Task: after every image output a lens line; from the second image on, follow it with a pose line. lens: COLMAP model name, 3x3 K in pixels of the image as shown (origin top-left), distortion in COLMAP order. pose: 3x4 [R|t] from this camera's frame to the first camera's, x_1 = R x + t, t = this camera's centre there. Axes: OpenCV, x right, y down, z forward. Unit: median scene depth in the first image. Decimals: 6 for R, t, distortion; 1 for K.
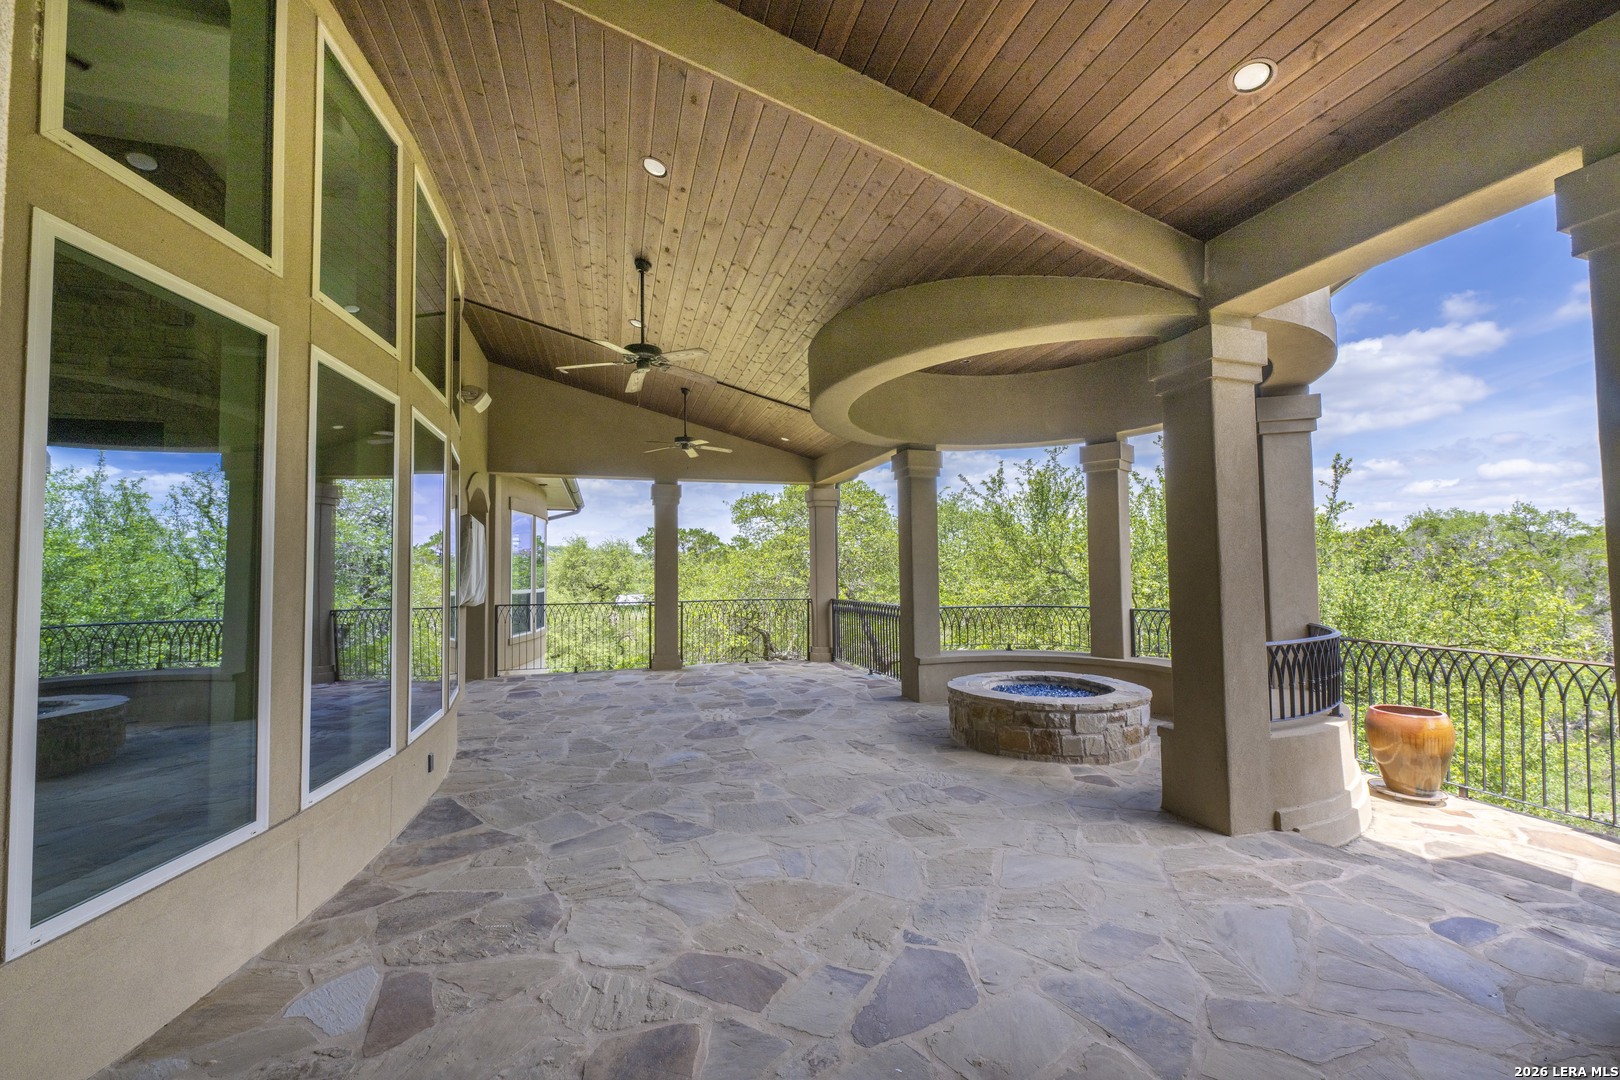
lens RADIAL K [[631.0, 0, 807.7], [0, 631.0, 546.9], [0, 0, 1]] dist [-0.002269, -0.000803]
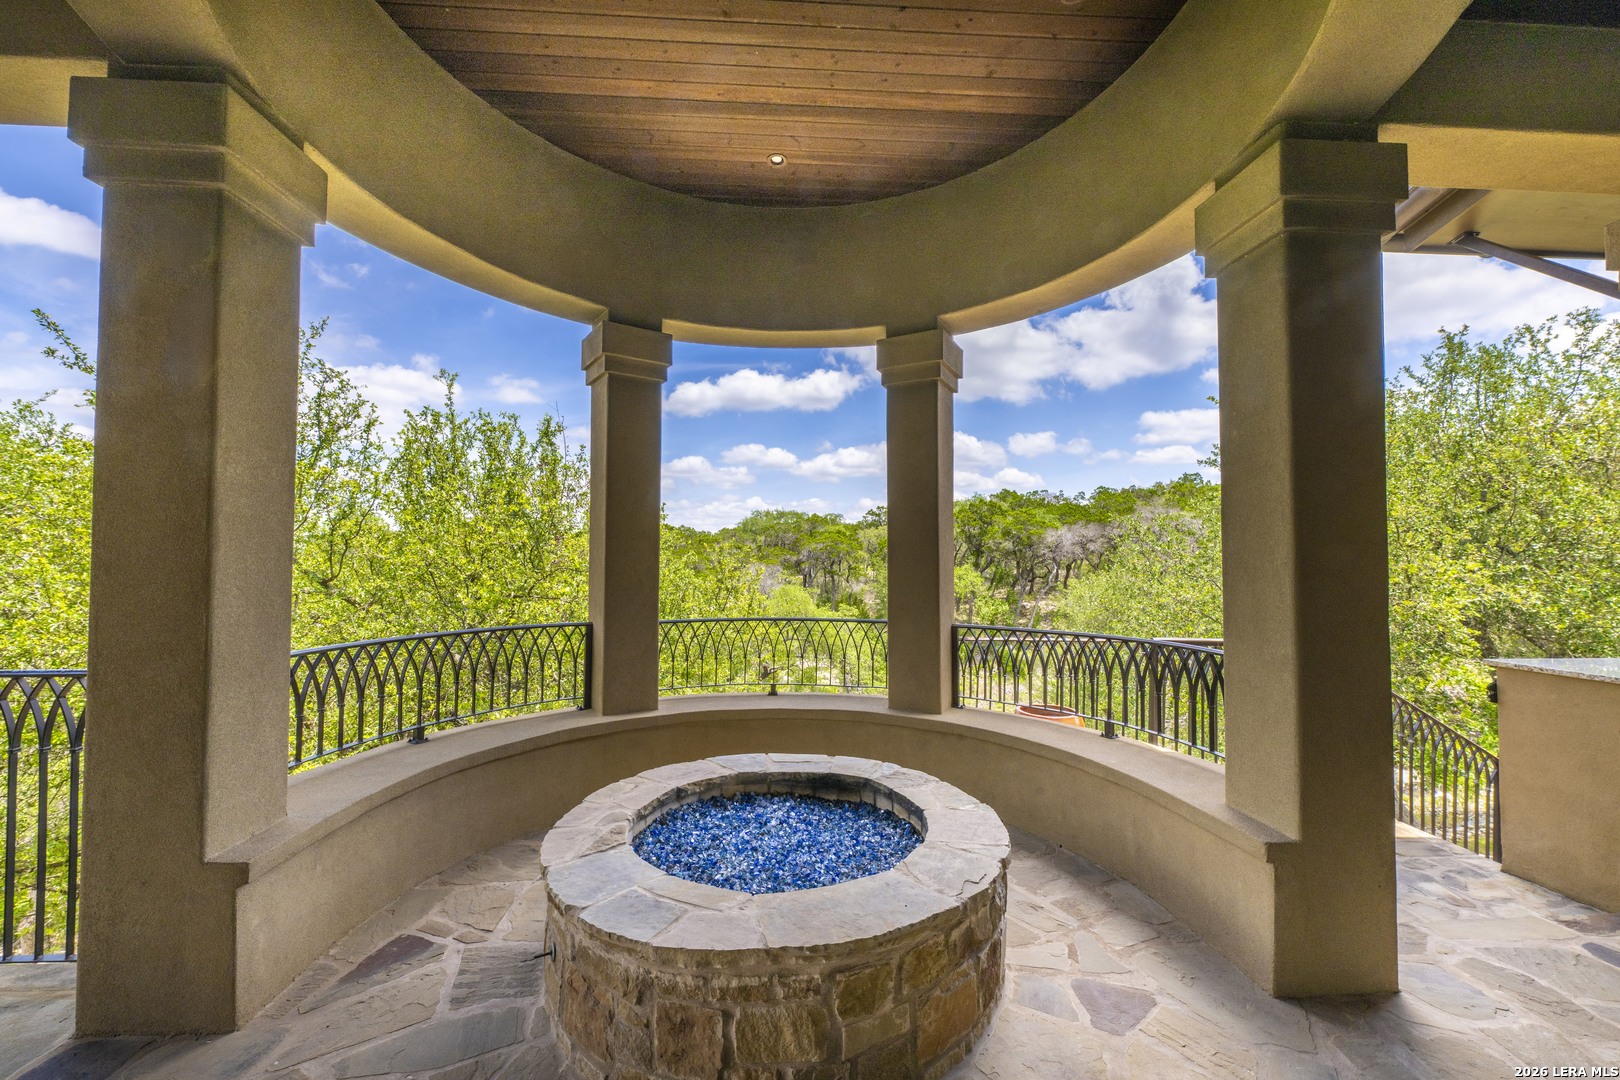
lens RADIAL K [[631.0, 0, 800.8], [0, 631.0, 543.6], [0, 0, 1]] dist [-0.002269, -0.000803]
pose [[0.251681, 0.041655, 0.966913, -0.024044], [-0.045736, 0.998469, -0.031110, 0.031862], [-0.966729, -0.036393, 0.253201, 0.556316]]
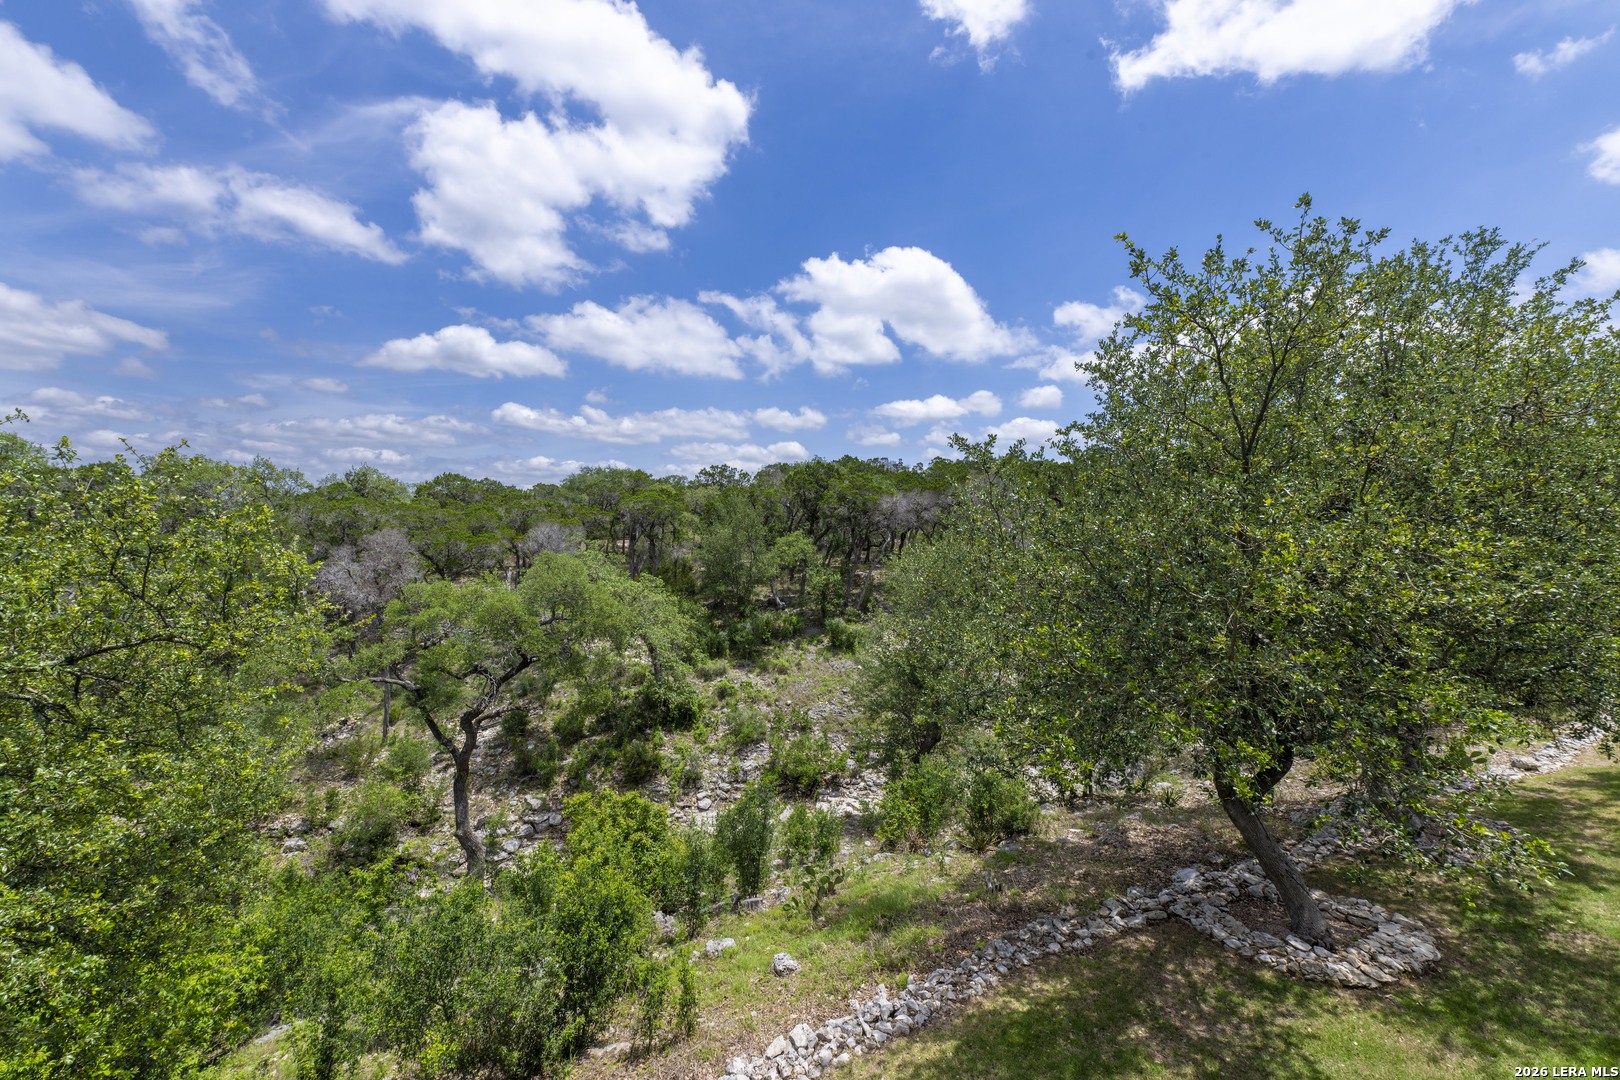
lens RADIAL K [[631.0, 0, 814.5], [0, 631.0, 545.2], [0, 0, 1]] dist [-0.002269, -0.000803]
pose [[-0.000593, -0.010927, 0.999940, 0.519465], [-0.064064, 0.997887, 0.010867, 0.031174], [-0.997946, -0.064054, -0.001292, 0.440814]]
